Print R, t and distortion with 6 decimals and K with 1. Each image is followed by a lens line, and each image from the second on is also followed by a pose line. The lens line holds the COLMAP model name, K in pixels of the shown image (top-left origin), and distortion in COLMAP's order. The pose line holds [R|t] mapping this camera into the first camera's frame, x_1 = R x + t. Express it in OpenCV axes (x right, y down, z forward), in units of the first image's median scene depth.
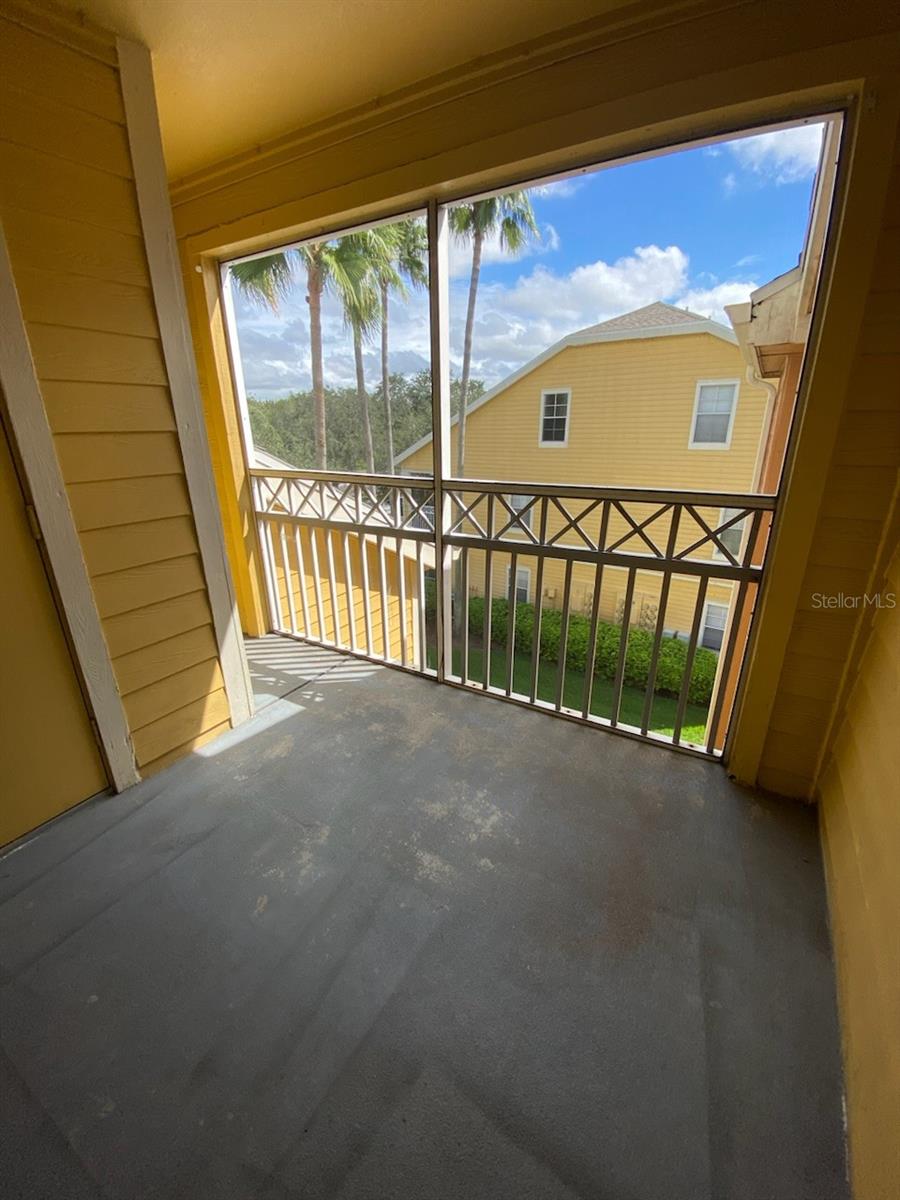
lens RADIAL K [[493.2, 0, 447.9], [0, 493.2, 602.1], [0, 0, 1]] dist [0.018132, -0.001401]
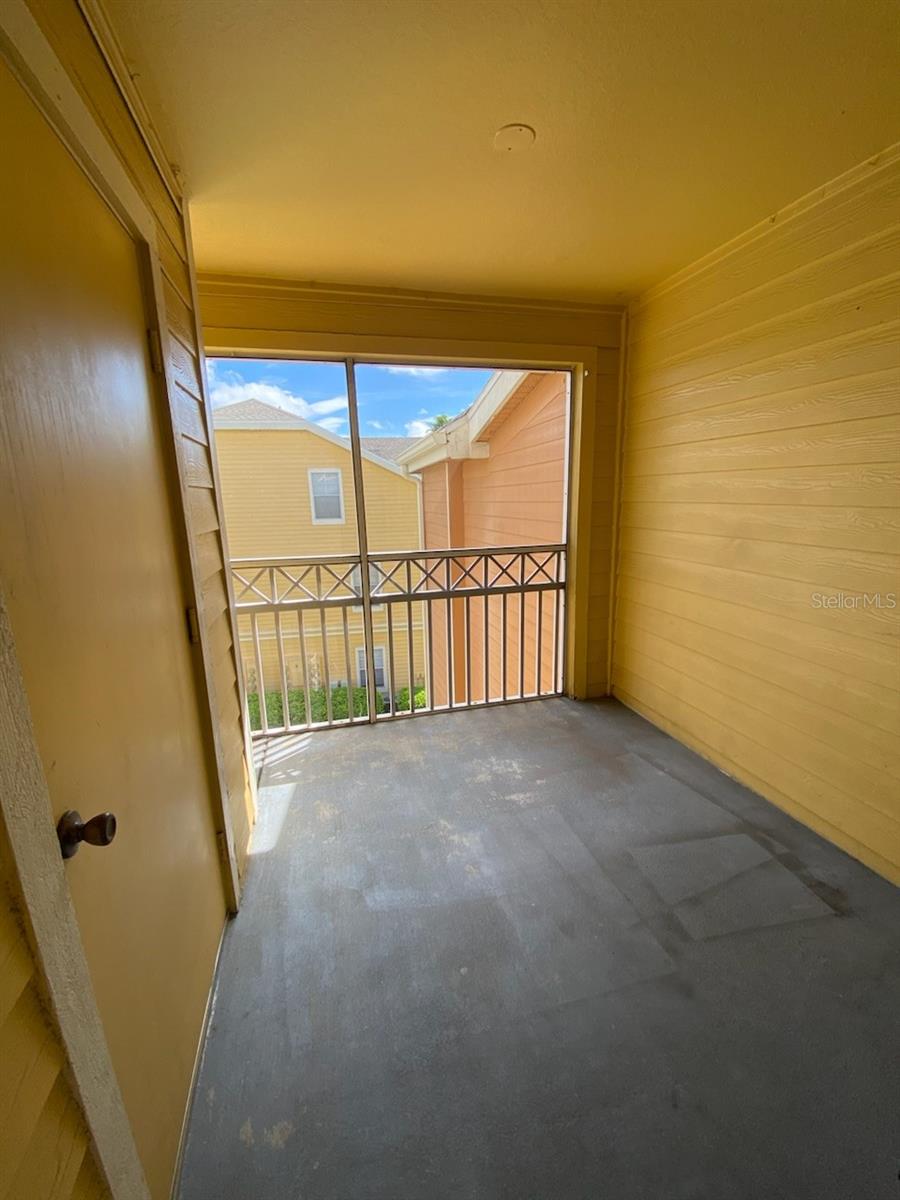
lens RADIAL K [[493.2, 0, 457.9], [0, 493.2, 606.8], [0, 0, 1]] dist [0.018132, -0.001401]
pose [[0.685816, -0.167514, 0.708234, -0.832665], [0.262641, 0.964538, -0.026192, -0.025695], [-0.678731, 0.203974, 0.705491, -0.031360]]
